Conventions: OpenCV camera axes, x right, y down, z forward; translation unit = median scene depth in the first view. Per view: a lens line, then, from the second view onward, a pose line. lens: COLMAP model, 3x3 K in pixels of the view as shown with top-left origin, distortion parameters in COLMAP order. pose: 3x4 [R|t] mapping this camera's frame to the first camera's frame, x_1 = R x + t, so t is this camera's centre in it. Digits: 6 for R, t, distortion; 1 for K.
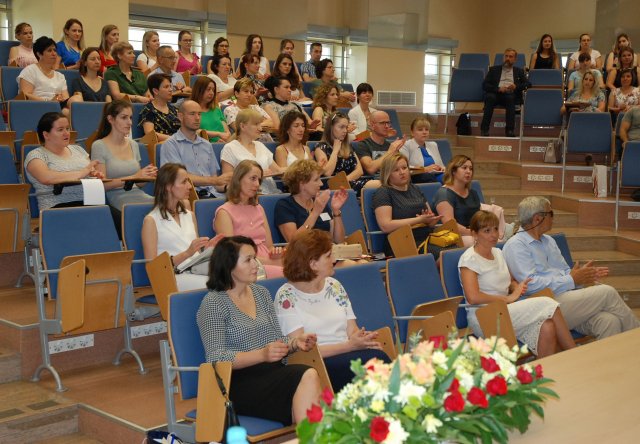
lens RADIAL K [[982.0, 0, 320.0], [0, 982.0, 222.0], [0, 0, 1]] dist [0.062509, 0.055017]
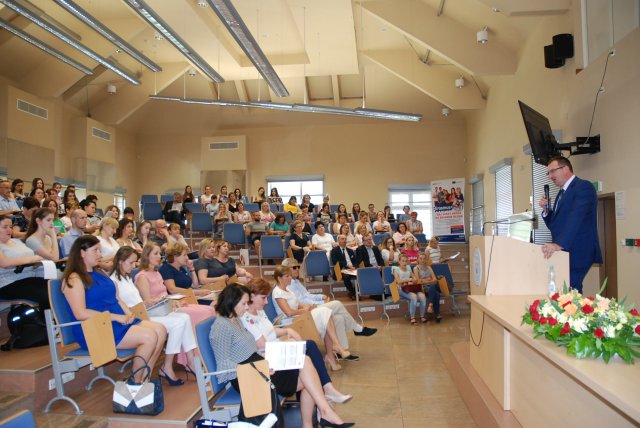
lens RADIAL K [[504.7, 0, 320.0], [0, 504.7, 214.0], [0, 0, 1]] dist [-0.050254, 0.005210]
pose [[0.810668, -0.008704, 0.585442, -0.281828], [0.096522, 0.988196, -0.118964, 0.011008], [-0.577496, 0.152948, 0.801939, 0.166345]]
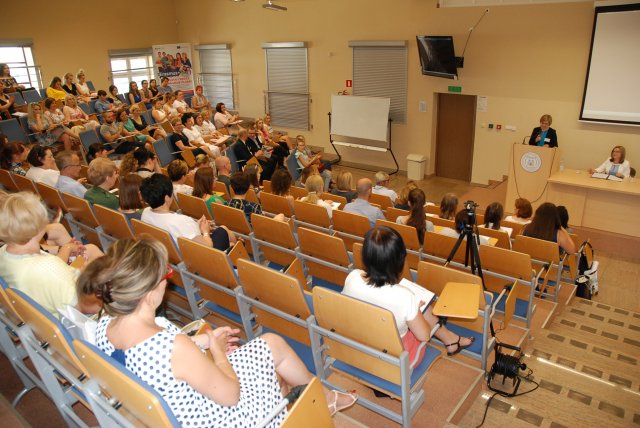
lens RADIAL K [[504.7, 0, 320.0], [0, 504.7, 214.0], [0, 0, 1]] dist [-0.050254, 0.005210]
pose [[-0.055716, -0.354429, 0.933421, -0.889127], [0.143548, 0.922318, 0.358782, -0.360664], [-0.988074, 0.153981, -0.000510, 1.080440]]
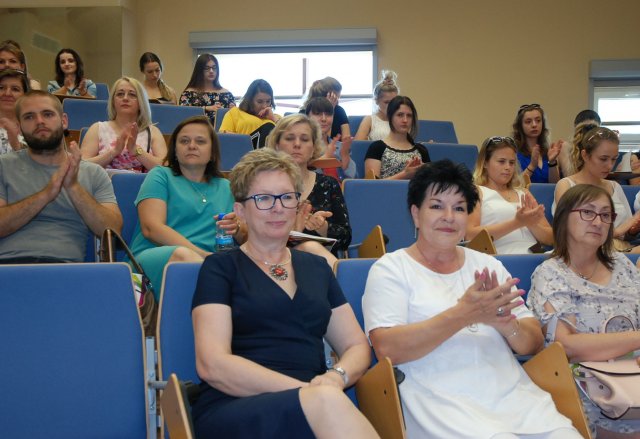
lens RADIAL K [[821.1, 0, 334.6], [0, 821.1, 218.7], [0, 0, 1]] dist [0.001002, -0.013468]
pose [[0.813284, -0.024176, 0.581364, 0.397278], [0.079677, 0.994352, -0.070112, -0.107938], [-0.576386, 0.103342, 0.810617, 1.163559]]
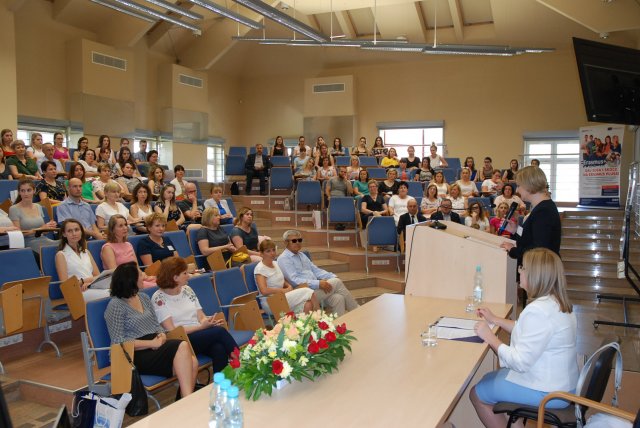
lens RADIAL K [[596.7, 0, 320.0], [0, 596.7, 214.0], [0, 0, 1]] dist [-0.012569, 0.011112]
pose [[0.951737, -0.033684, 0.305062, -0.053105], [0.050360, 0.997627, -0.046959, -0.002357], [-0.302756, 0.060055, 0.951174, -0.014662]]
